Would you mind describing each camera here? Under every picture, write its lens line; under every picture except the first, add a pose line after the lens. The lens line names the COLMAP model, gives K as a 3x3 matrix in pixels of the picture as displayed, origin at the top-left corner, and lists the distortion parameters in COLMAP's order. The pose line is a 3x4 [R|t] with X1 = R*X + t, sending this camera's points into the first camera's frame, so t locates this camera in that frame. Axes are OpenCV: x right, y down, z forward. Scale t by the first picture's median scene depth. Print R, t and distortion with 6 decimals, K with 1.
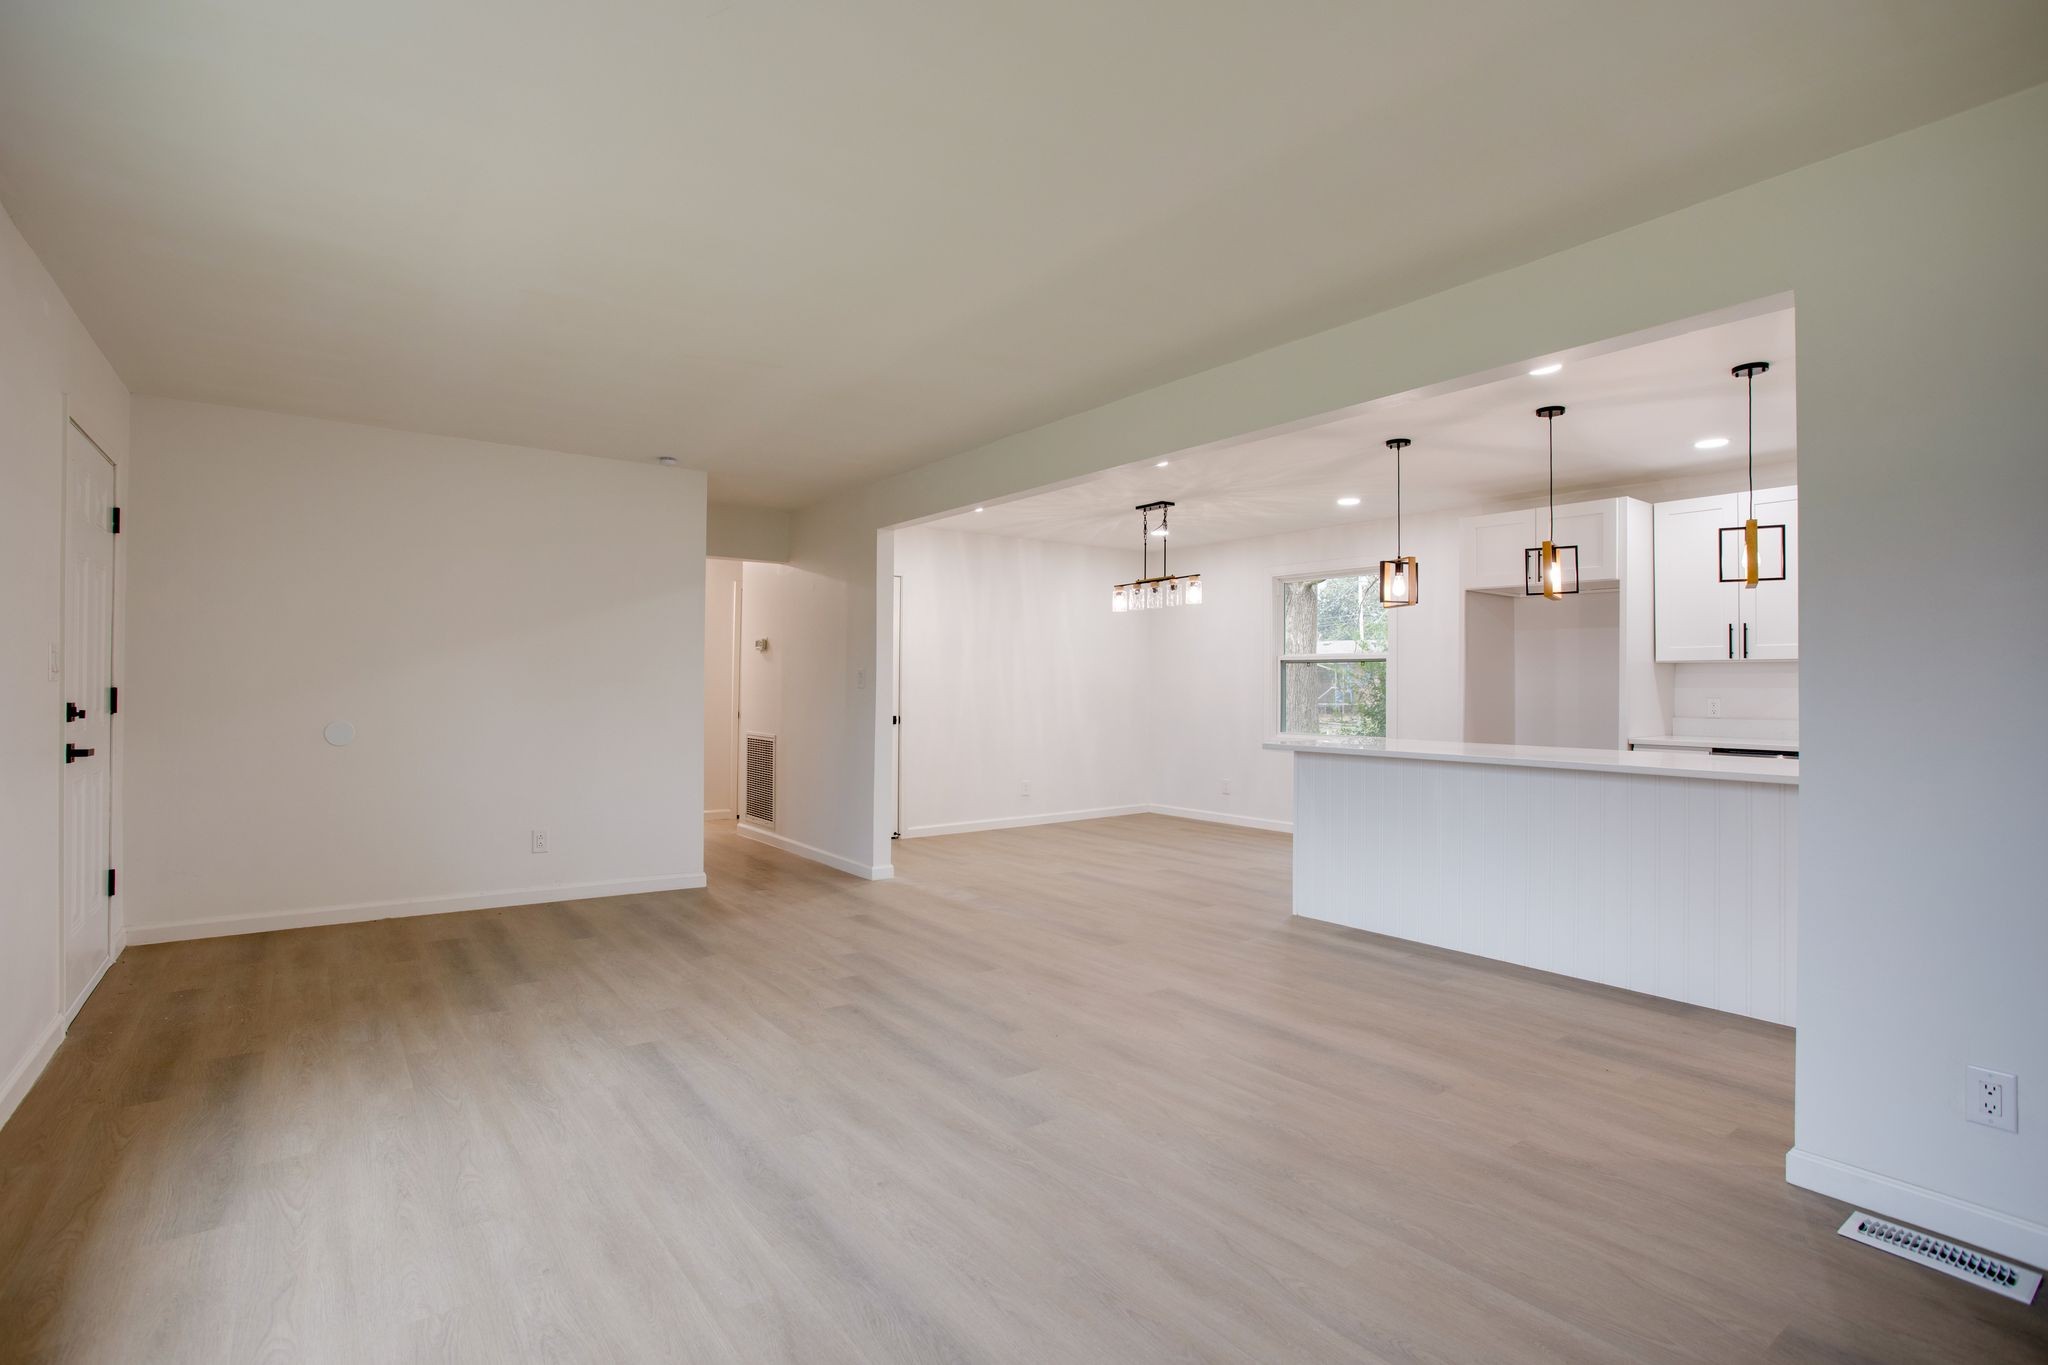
lens RADIAL K [[996.4, 0, 1019.8], [0, 996.4, 683.2], [0, 0, 1]] dist [-0.060056, 0.035684]
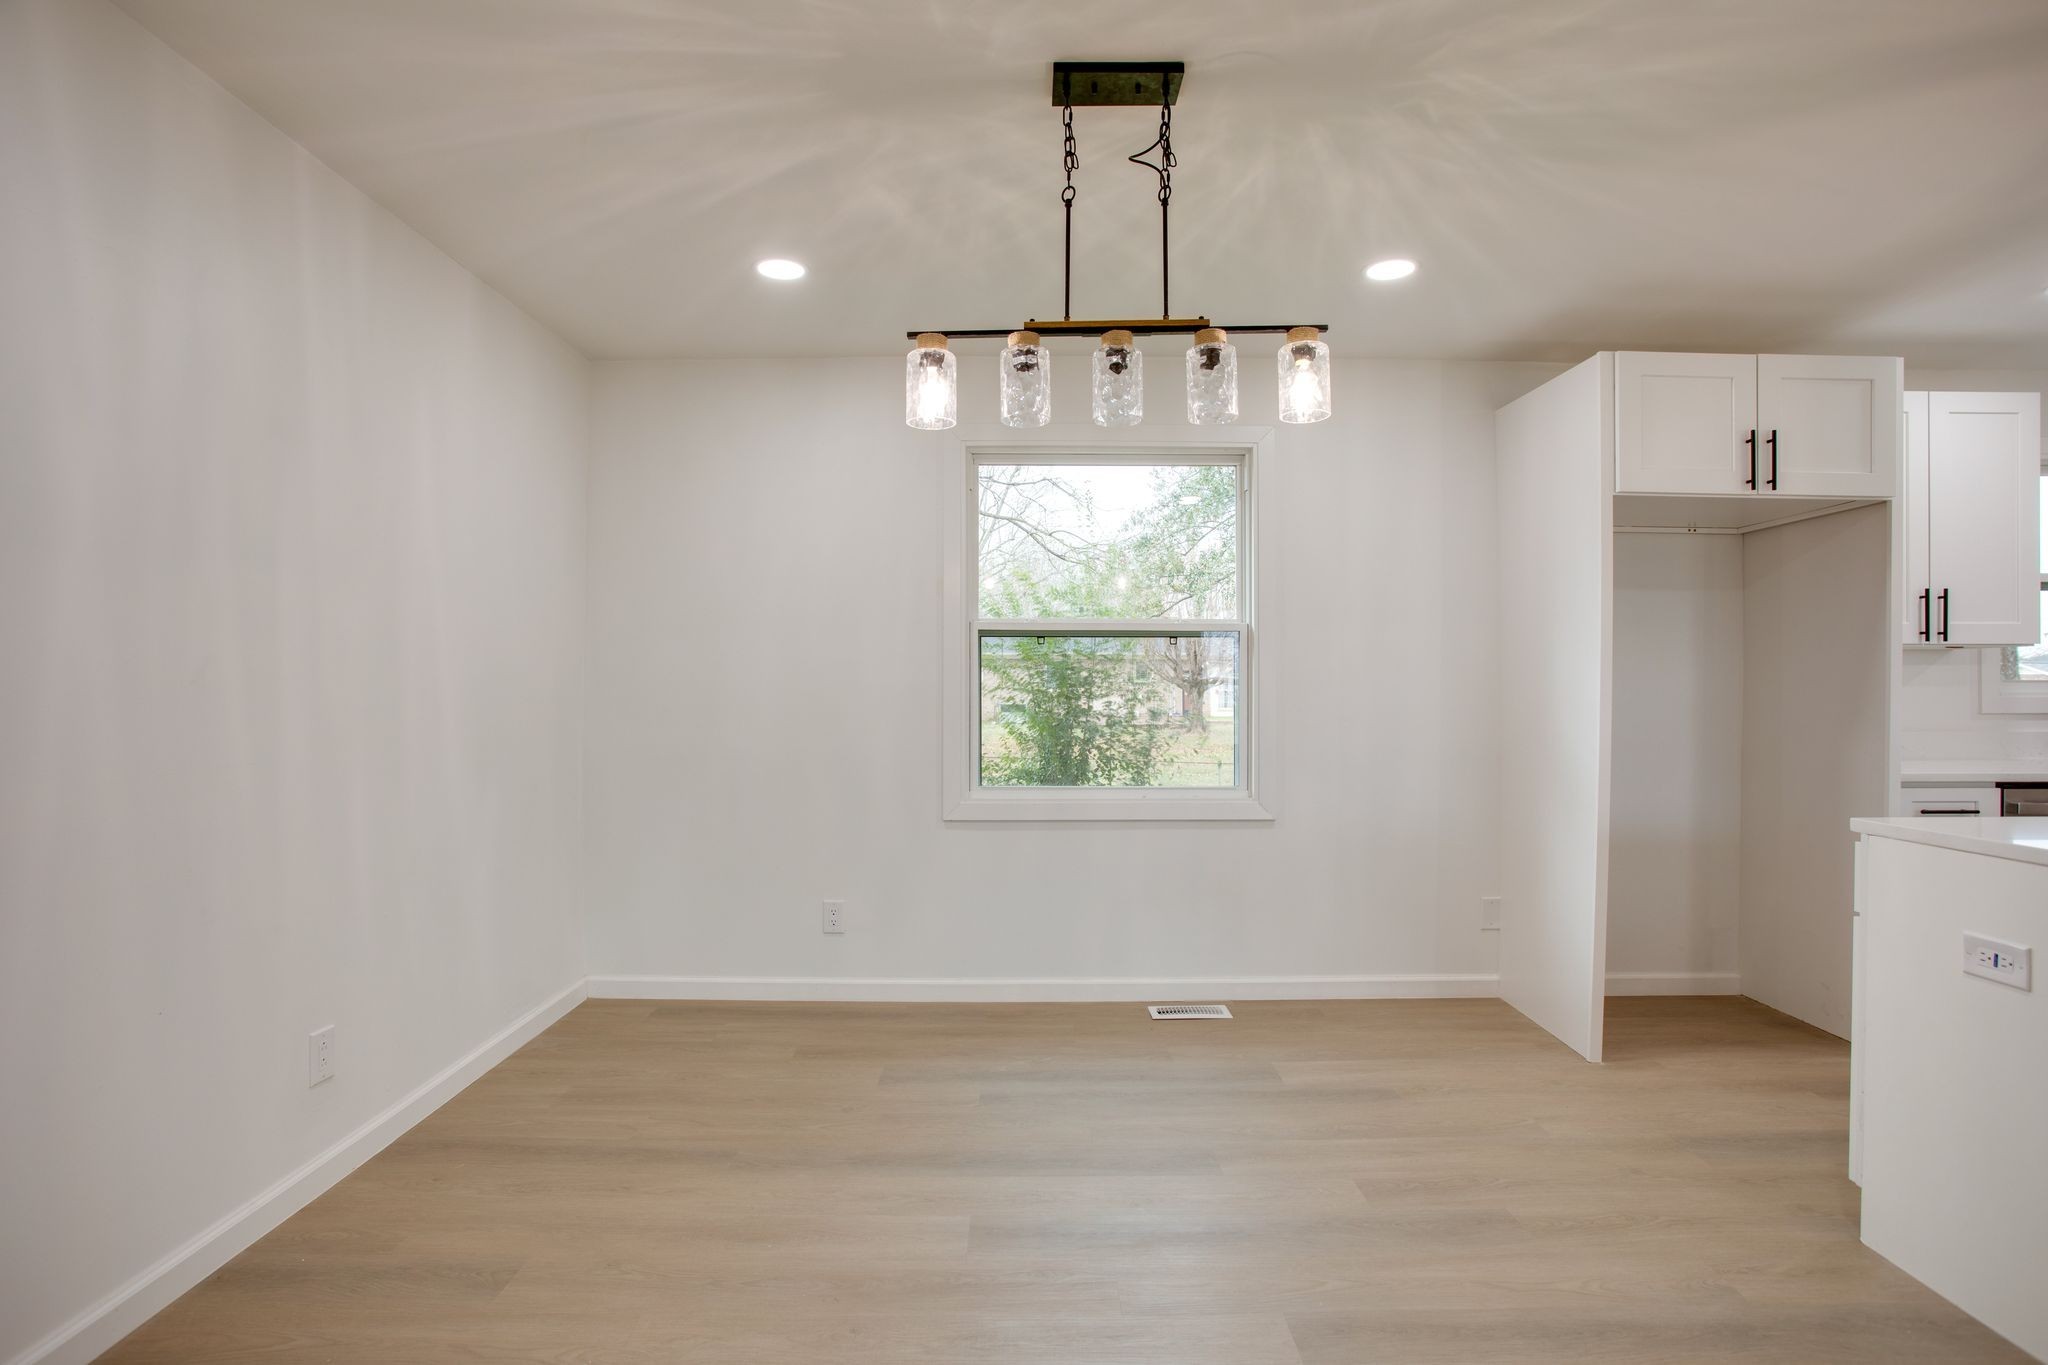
lens RADIAL K [[996.4, 0, 1019.8], [0, 996.4, 683.2], [0, 0, 1]] dist [-0.060056, 0.035684]
pose [[0.581323, 0.000785, 0.813673, -0.126619], [-0.003202, 0.999994, 0.001323, 0.003048], [-0.813667, -0.003374, 0.581322, 0.873834]]
